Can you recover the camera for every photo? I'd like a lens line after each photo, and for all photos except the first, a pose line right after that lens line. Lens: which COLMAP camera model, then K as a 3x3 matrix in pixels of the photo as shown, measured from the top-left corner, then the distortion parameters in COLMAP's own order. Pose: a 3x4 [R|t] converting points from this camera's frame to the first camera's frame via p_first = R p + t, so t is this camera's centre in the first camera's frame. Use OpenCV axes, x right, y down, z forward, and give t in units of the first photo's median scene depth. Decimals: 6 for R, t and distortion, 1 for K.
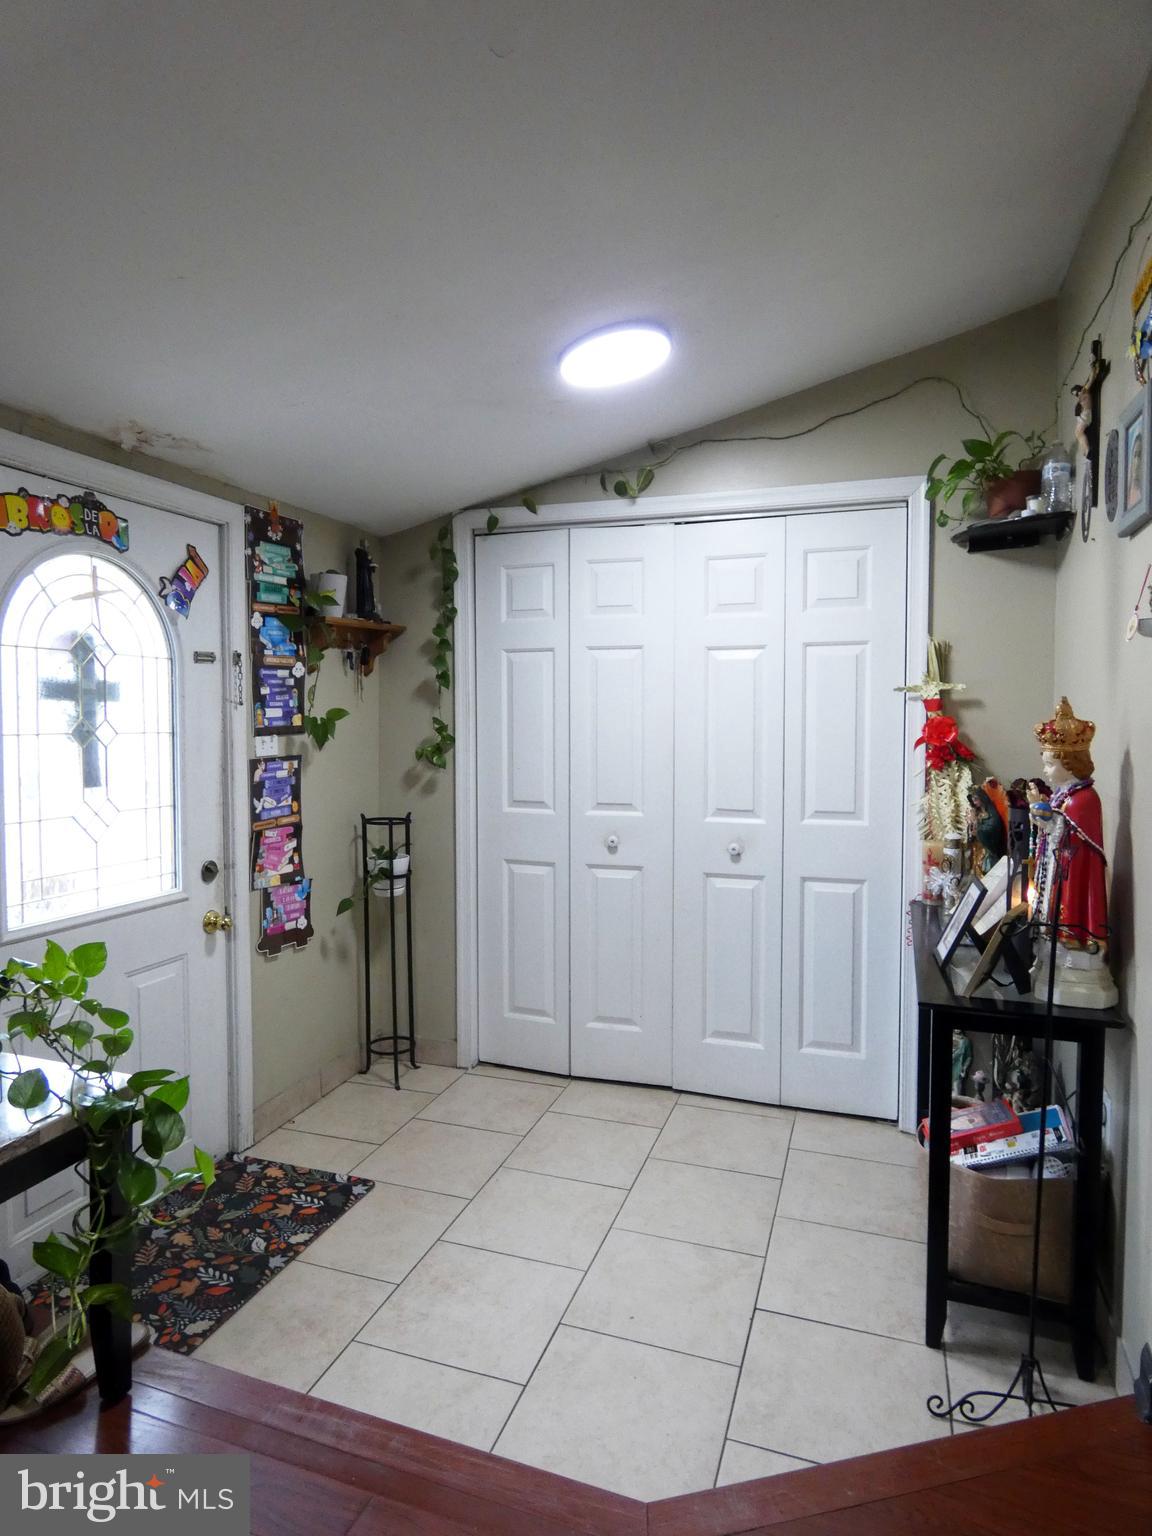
lens RADIAL K [[921.4, 0, 565.5], [0, 921.4, 775.2], [0, 0, 1]] dist [0.007966, -0.011590]
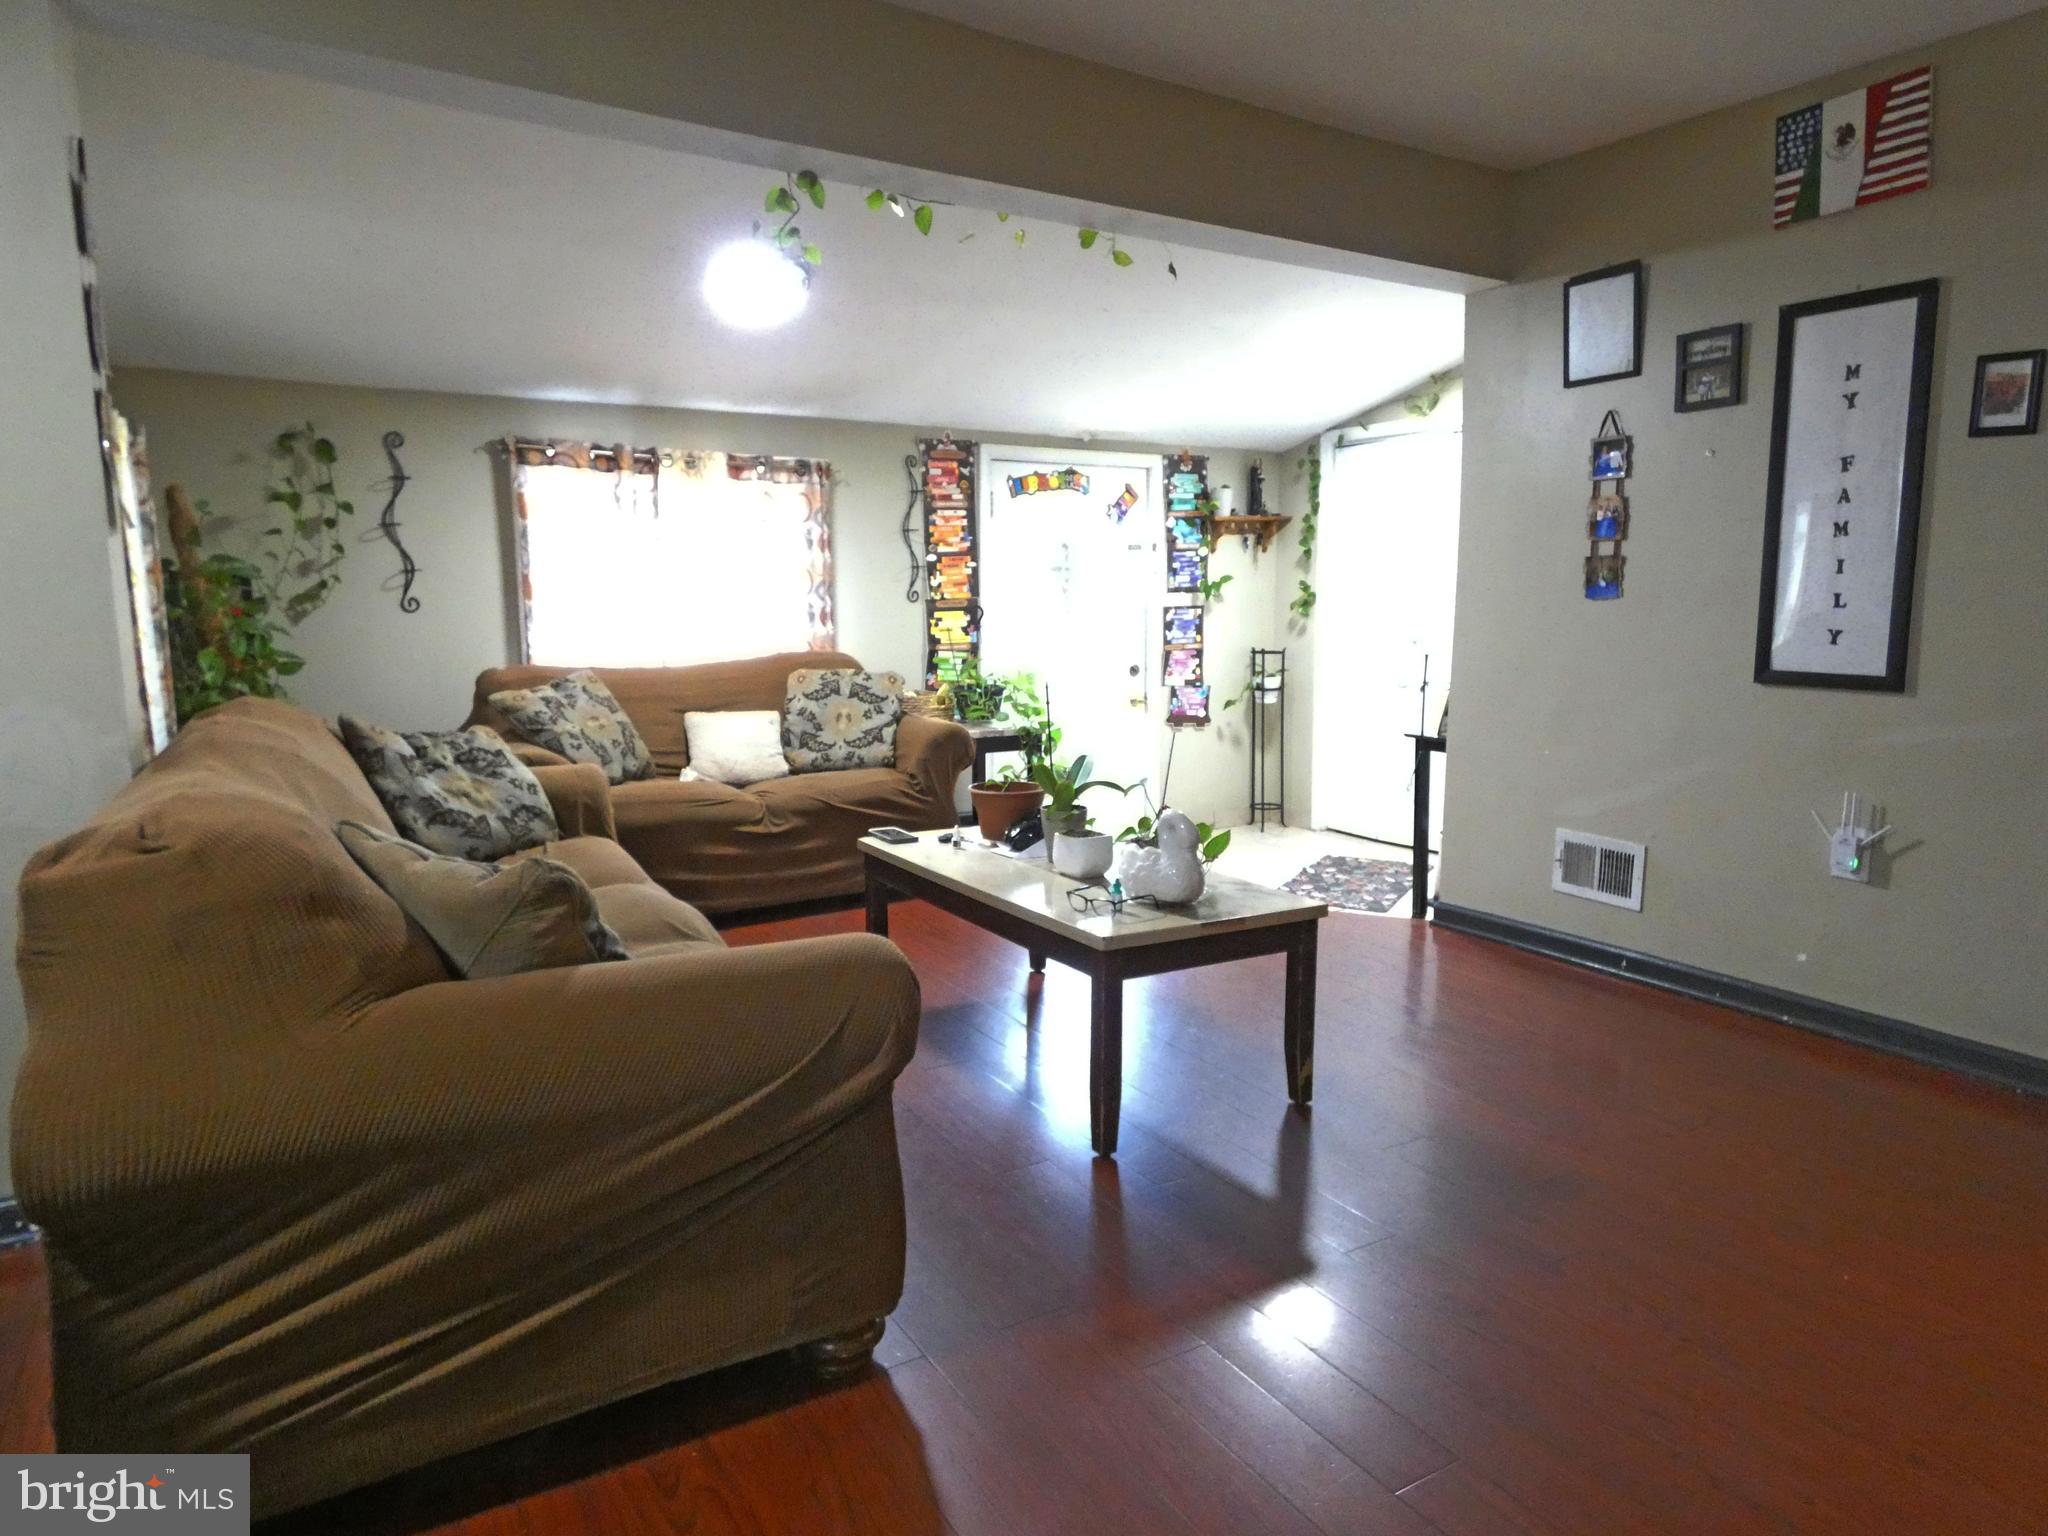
lens RADIAL K [[1228.6, 0, 1058.7], [0, 1228.6, 778.1], [0, 0, 1]] dist [0.007966, -0.011590]
pose [[0.782411, 0.085765, -0.616829, 0.852184], [-0.030799, 0.994589, 0.099222, 0.071496], [0.622000, -0.058634, 0.780818, -0.823670]]
